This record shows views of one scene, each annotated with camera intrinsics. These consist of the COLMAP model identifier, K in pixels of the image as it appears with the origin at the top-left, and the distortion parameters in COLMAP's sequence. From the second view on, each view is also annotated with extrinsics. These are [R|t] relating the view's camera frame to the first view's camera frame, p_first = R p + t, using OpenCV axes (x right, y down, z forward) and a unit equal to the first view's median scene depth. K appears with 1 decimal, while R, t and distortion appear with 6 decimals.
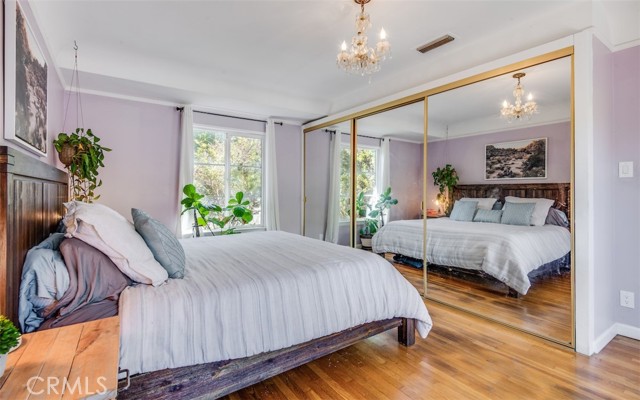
lens RADIAL K [[306.0, 0, 318.2], [0, 306.0, 198.5], [0, 0, 1]] dist [-0.037845, -0.002922]
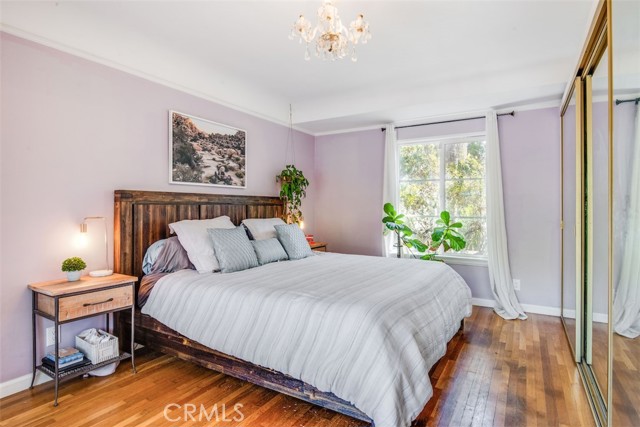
lens RADIAL K [[338.0, 0, 317.1], [0, 338.0, 210.4], [0, 0, 1]] dist [-0.024336, -0.001128]
pose [[0.391138, -0.003365, -0.920326, 0.497405], [-0.019223, 0.999745, -0.011825, -0.005466], [0.920131, 0.022317, 0.390974, 0.353213]]
